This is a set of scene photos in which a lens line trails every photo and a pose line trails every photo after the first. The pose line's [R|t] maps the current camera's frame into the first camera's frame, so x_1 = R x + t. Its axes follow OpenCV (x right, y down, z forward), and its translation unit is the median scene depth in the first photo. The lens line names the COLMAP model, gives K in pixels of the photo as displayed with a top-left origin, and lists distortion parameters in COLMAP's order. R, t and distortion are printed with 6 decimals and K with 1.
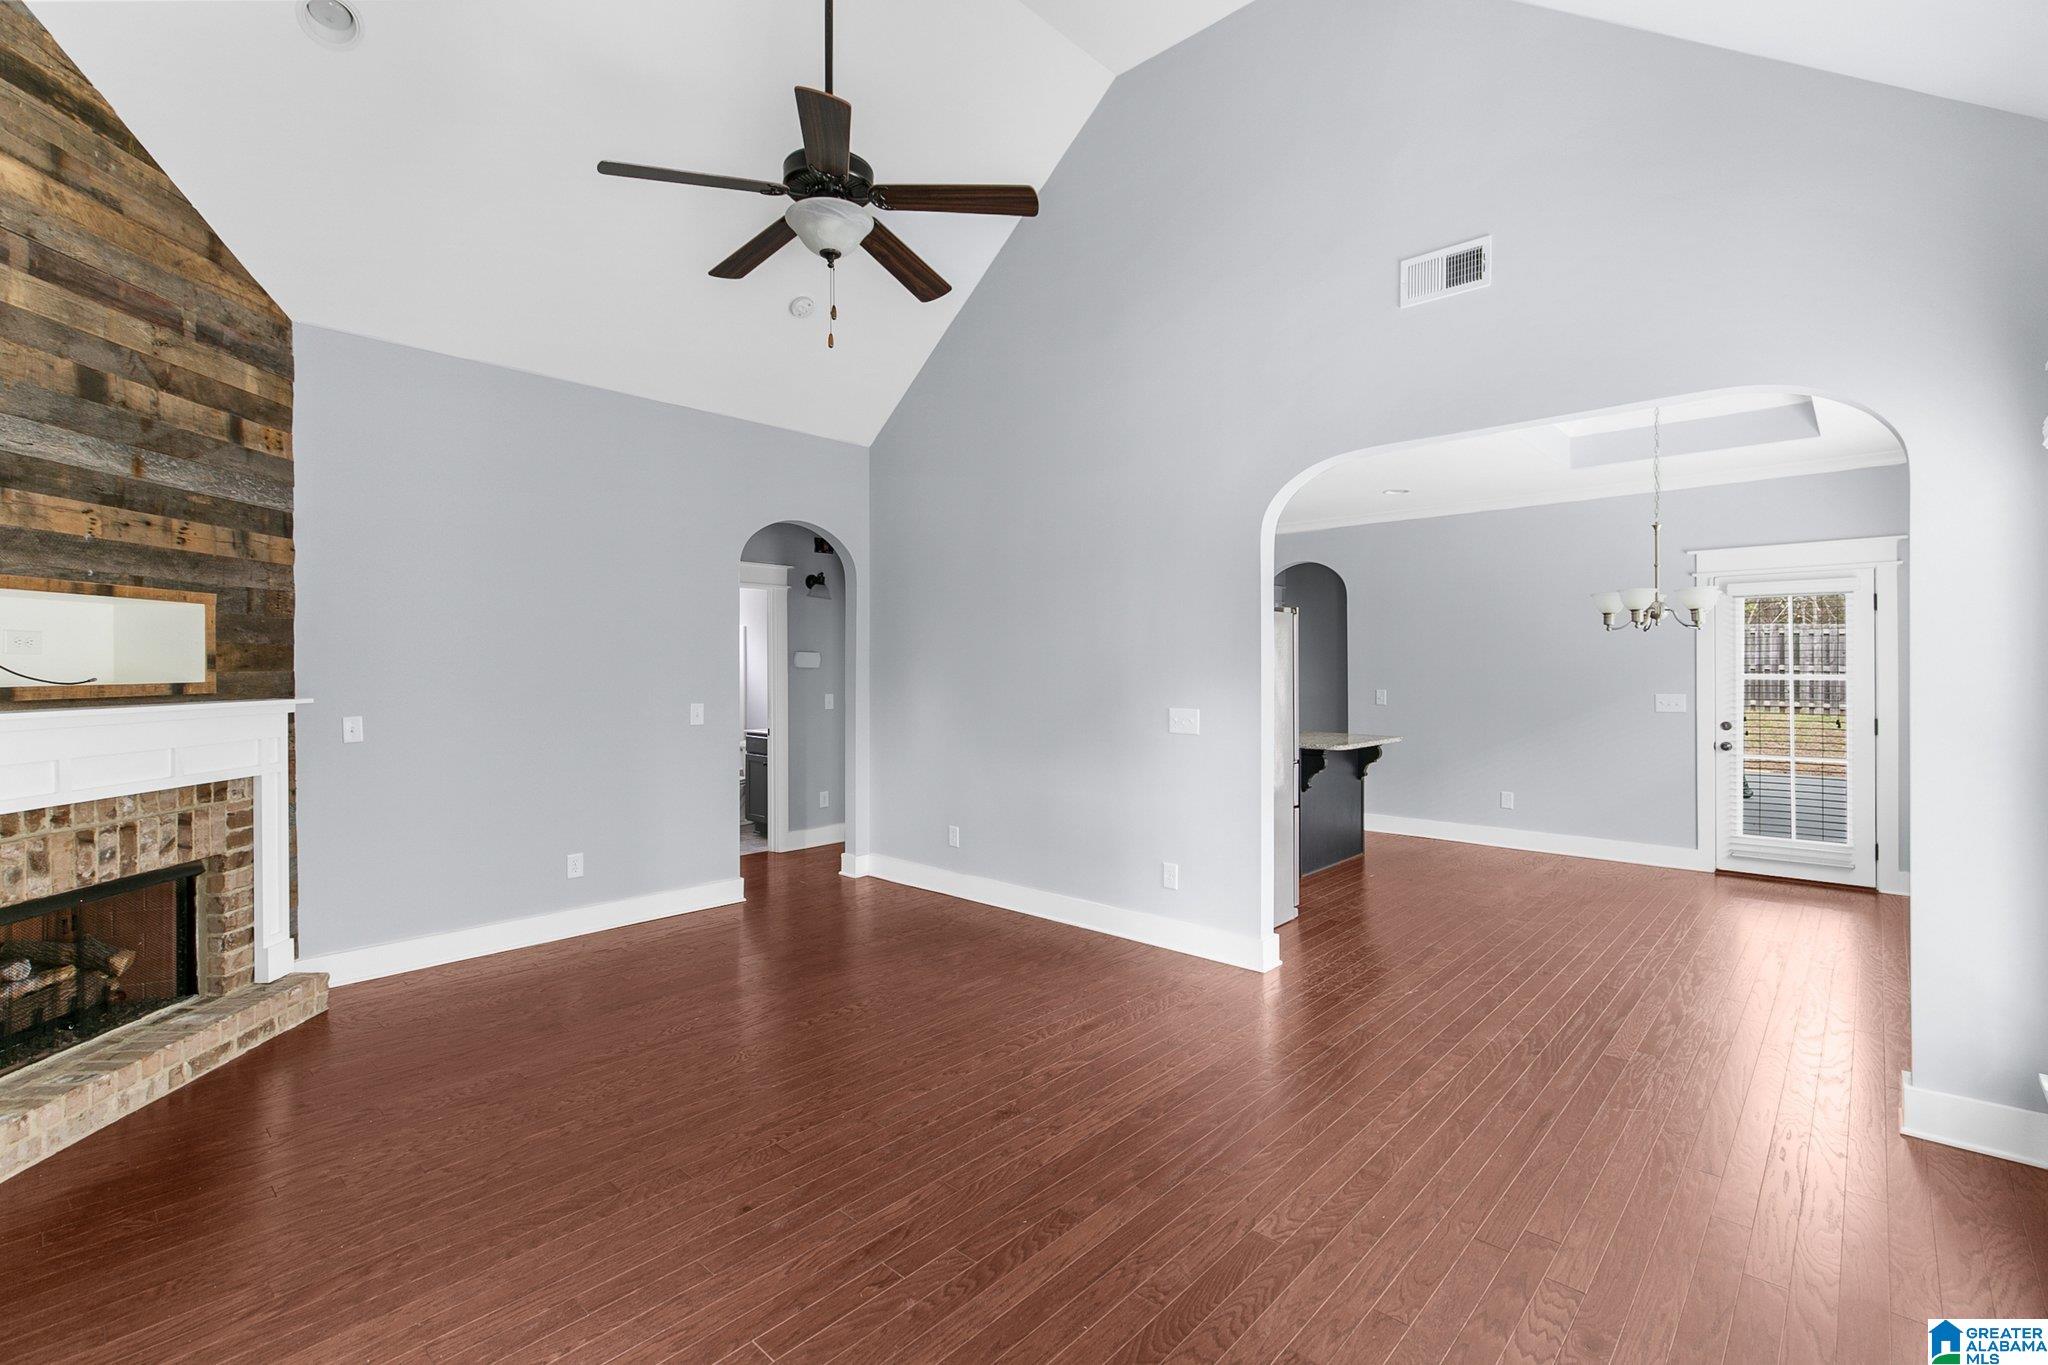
lens RADIAL K [[911.4, 0, 1023.9], [0, 911.4, 670.3], [0, 0, 1]] dist [0.007309, -0.000481]
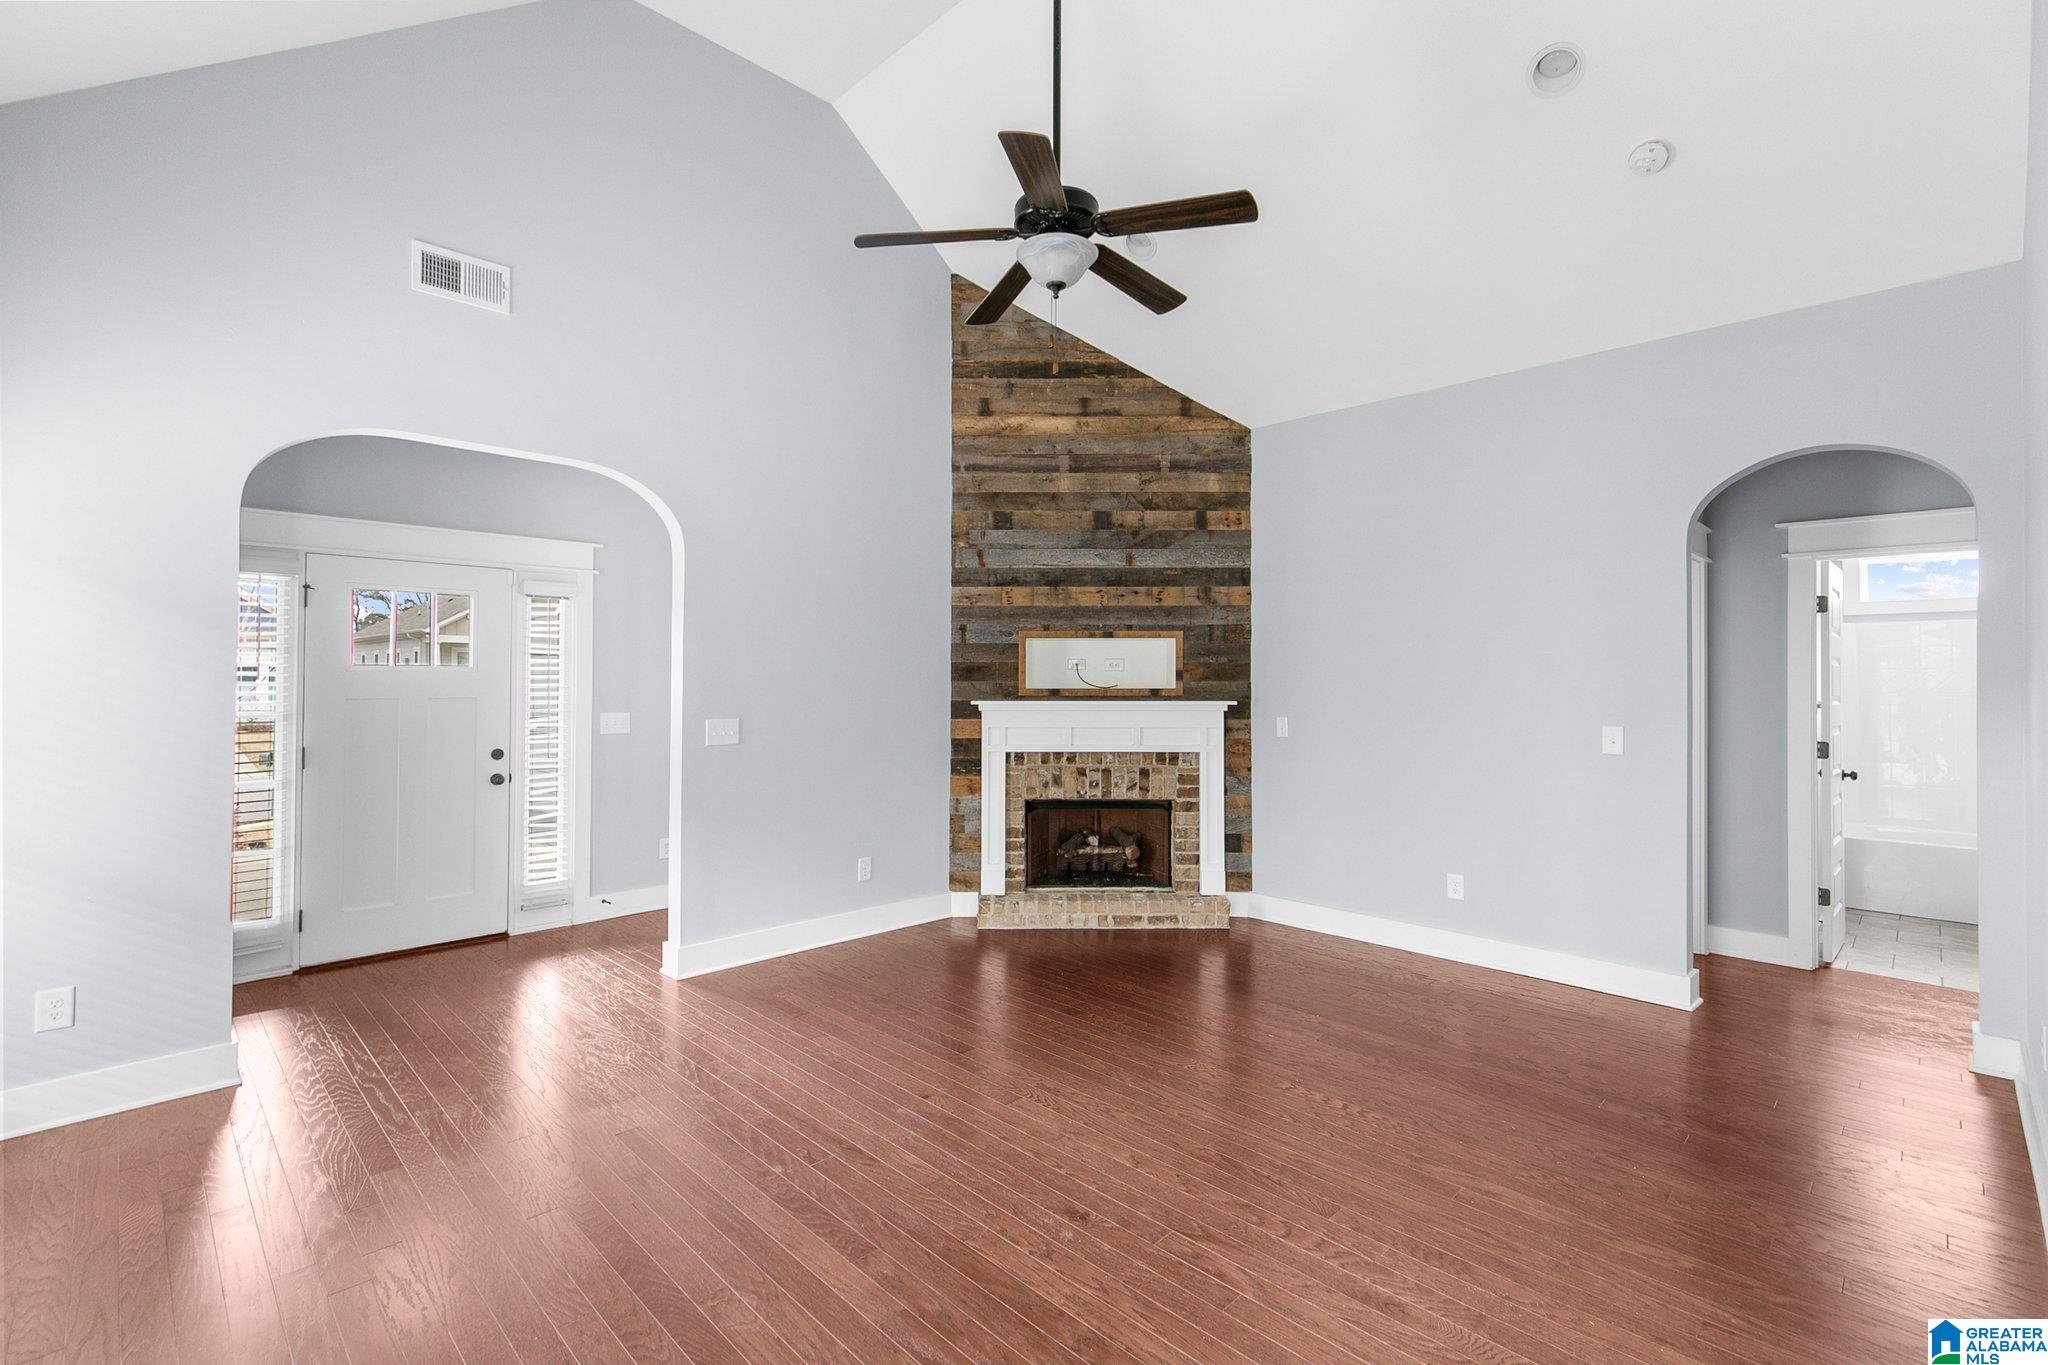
lens RADIAL K [[911.4, 0, 1022.4], [0, 911.4, 673.3], [0, 0, 1]] dist [0.007309, -0.000481]
pose [[-0.036519, -0.004860, -0.999321, 0.700755], [-0.006474, 0.999968, -0.004626, -0.003860], [0.999312, 0.006301, -0.036549, 0.839479]]
